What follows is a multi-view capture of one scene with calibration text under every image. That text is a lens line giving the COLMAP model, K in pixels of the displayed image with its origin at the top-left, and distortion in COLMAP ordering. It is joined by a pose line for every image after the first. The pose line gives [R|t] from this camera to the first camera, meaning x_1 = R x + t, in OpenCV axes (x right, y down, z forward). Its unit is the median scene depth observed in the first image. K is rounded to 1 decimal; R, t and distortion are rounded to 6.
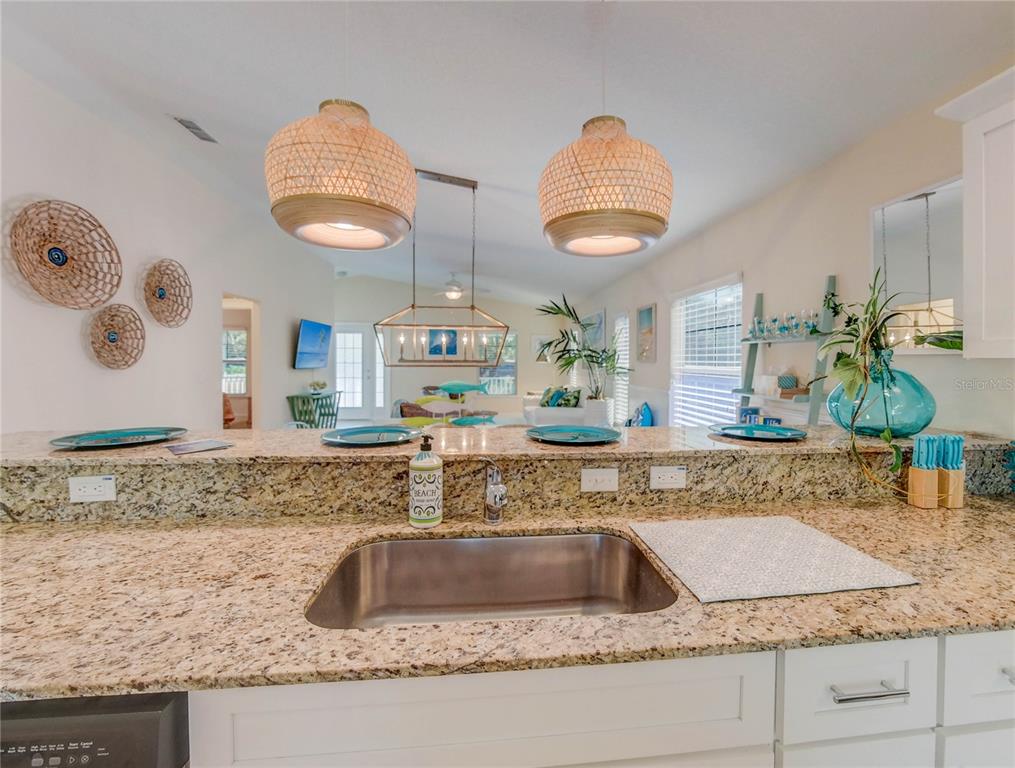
lens RADIAL K [[441.1, 0, 524.8], [0, 441.1, 365.4], [0, 0, 1]] dist [-0.022857, 0.001390]
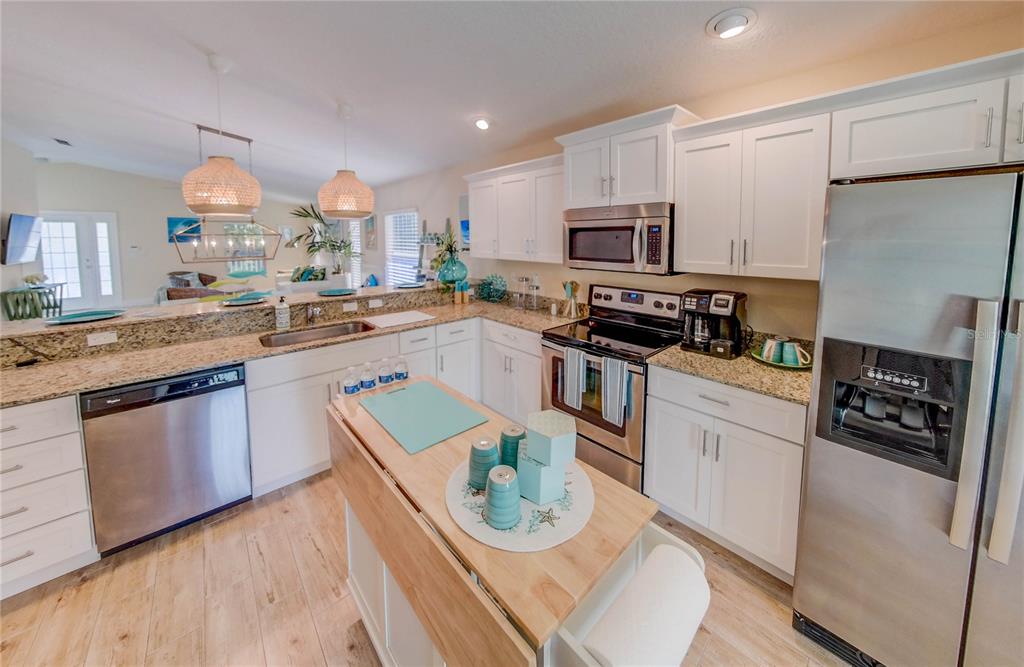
lens RADIAL K [[349.7, 0, 508.2], [0, 349.7, 258.7], [0, 0, 1]] dist [-0.013185, 0.000367]
pose [[0.807048, -0.044710, 0.588791, -0.287671], [0.013991, 0.998297, 0.056629, -0.145473], [-0.590320, -0.037465, 0.806299, -1.264373]]
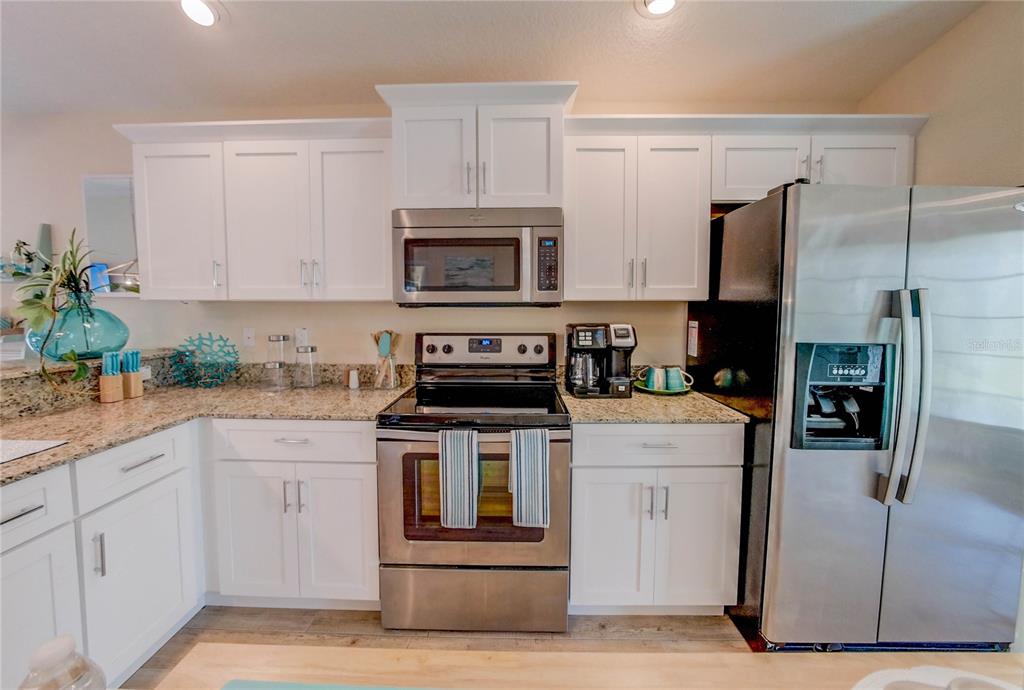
lens RADIAL K [[367.0, 0, 515.4], [0, 367.0, 323.3], [0, 0, 1]] dist [-0.016747, 0.000633]
pose [[0.125303, -0.052638, 0.990721, -0.085748], [0.010323, 0.998607, 0.051752, 0.015169], [-0.992065, 0.003742, 0.125672, -0.473380]]
